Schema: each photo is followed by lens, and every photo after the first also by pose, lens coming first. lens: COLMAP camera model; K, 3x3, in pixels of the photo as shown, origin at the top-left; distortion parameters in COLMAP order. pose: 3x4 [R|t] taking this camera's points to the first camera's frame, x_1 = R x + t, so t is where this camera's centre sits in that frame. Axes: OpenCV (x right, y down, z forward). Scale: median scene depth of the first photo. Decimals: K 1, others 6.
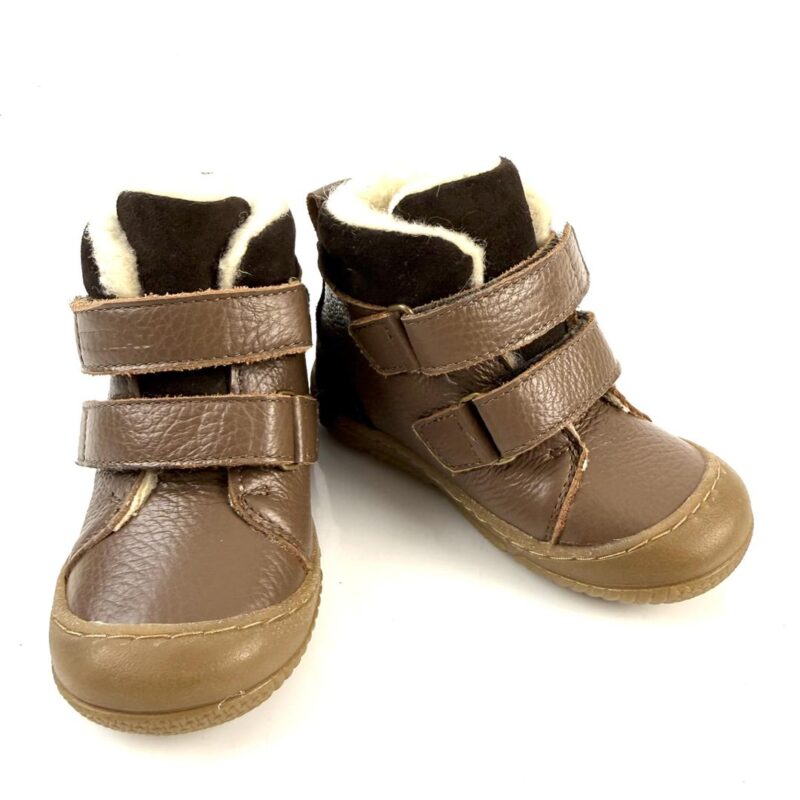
lens RADIAL K [[750.3, 0, 400.0], [0, 750.3, 400.0], [0, 0, 1]] dist [-0.009515, -0.013973]
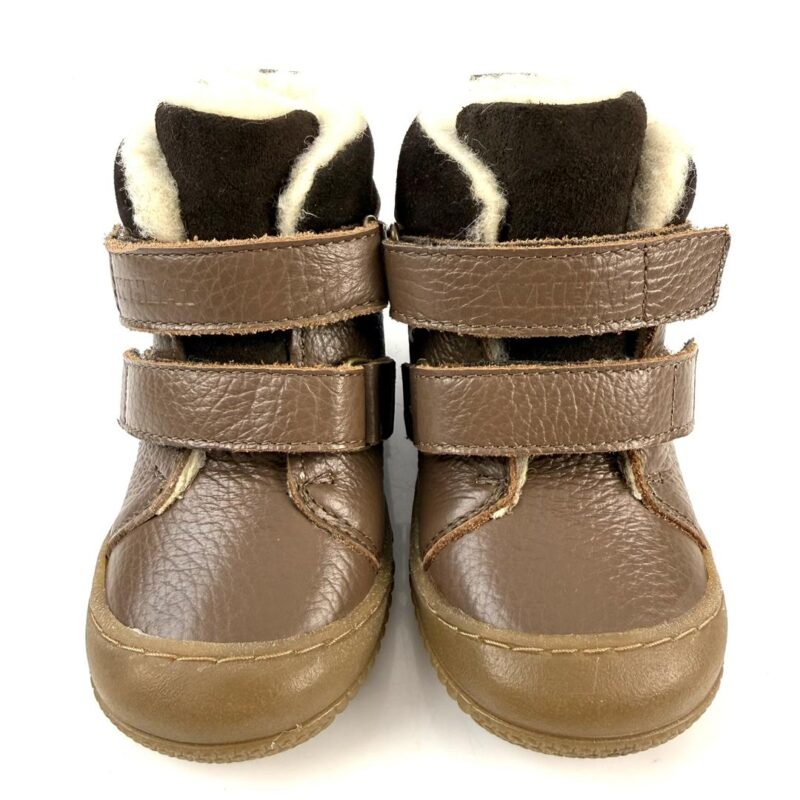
lens RADIAL K [[750.3, 0, 400.0], [0, 750.3, 400.0], [0, 0, 1]] dist [-0.009515, -0.013973]
pose [[0.995283, 0.045454, -0.085707, -0.034750], [-0.032155, 0.988071, 0.150607, -0.097728], [0.091530, -0.147140, 0.984872, 0.196427]]
